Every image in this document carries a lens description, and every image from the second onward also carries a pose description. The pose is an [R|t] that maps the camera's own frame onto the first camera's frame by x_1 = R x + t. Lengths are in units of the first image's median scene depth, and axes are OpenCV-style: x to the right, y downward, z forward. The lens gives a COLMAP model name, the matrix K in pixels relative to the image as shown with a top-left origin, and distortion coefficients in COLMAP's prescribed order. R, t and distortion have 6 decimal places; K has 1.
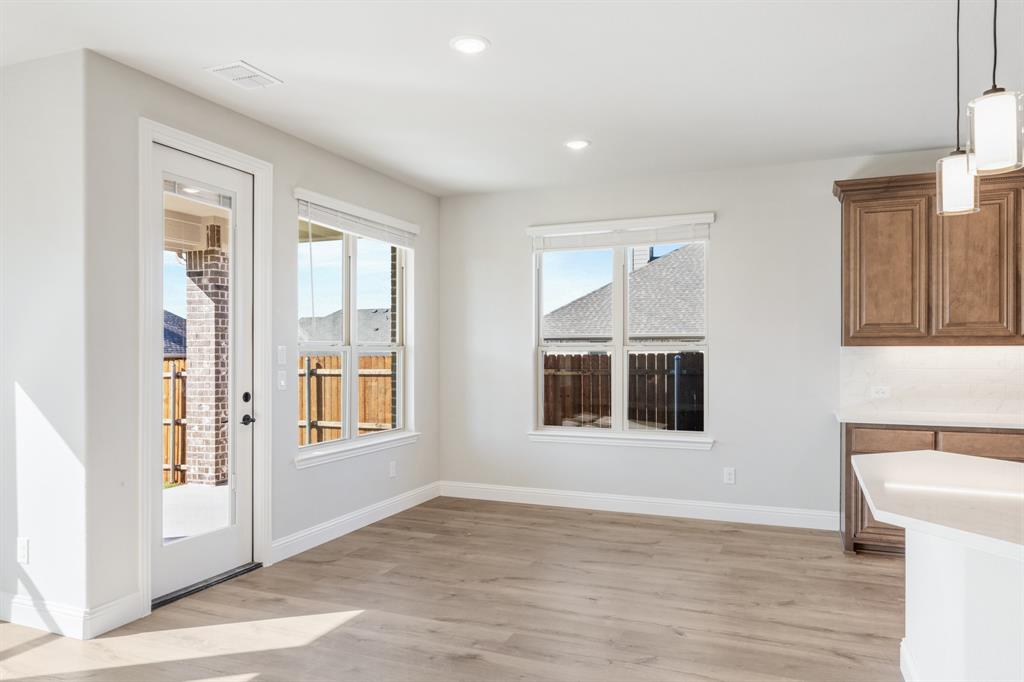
lens RADIAL K [[698.8, 0, 507.0], [0, 698.8, 351.2], [0, 0, 1]] dist [-0.000348, -0.000527]
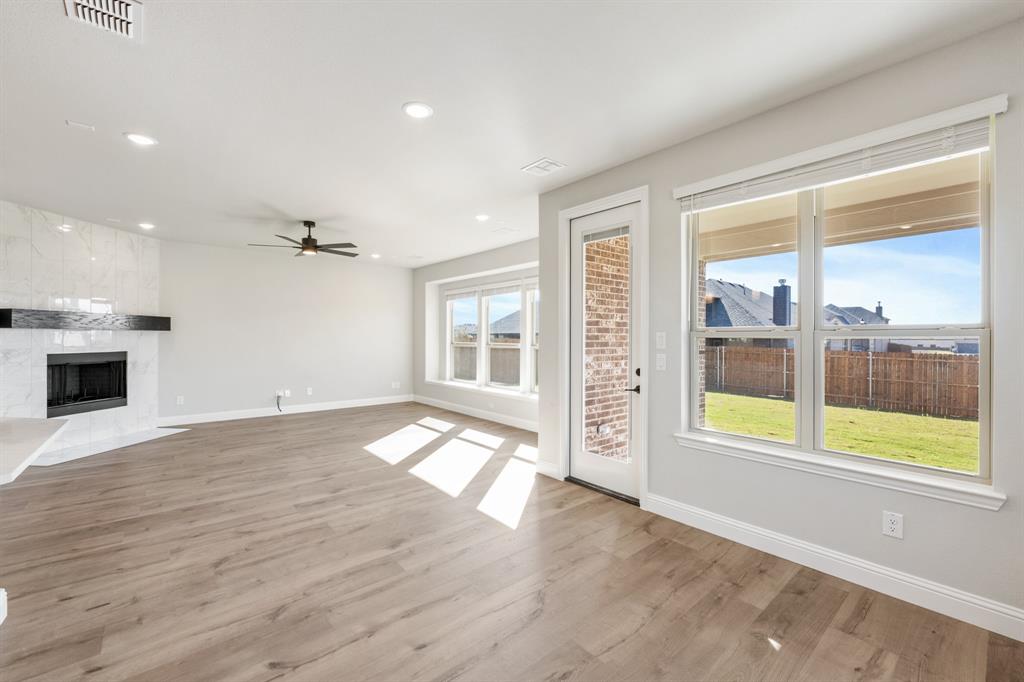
lens RADIAL K [[416.3, 0, 507.8], [0, 416.3, 338.8], [0, 0, 1]] dist [0.002429, 0.000105]
pose [[-0.456527, 0.002502, -0.889706, 0.408677], [-0.002455, 0.999989, 0.004072, -0.000385], [0.889706, 0.004043, -0.456516, 1.064400]]
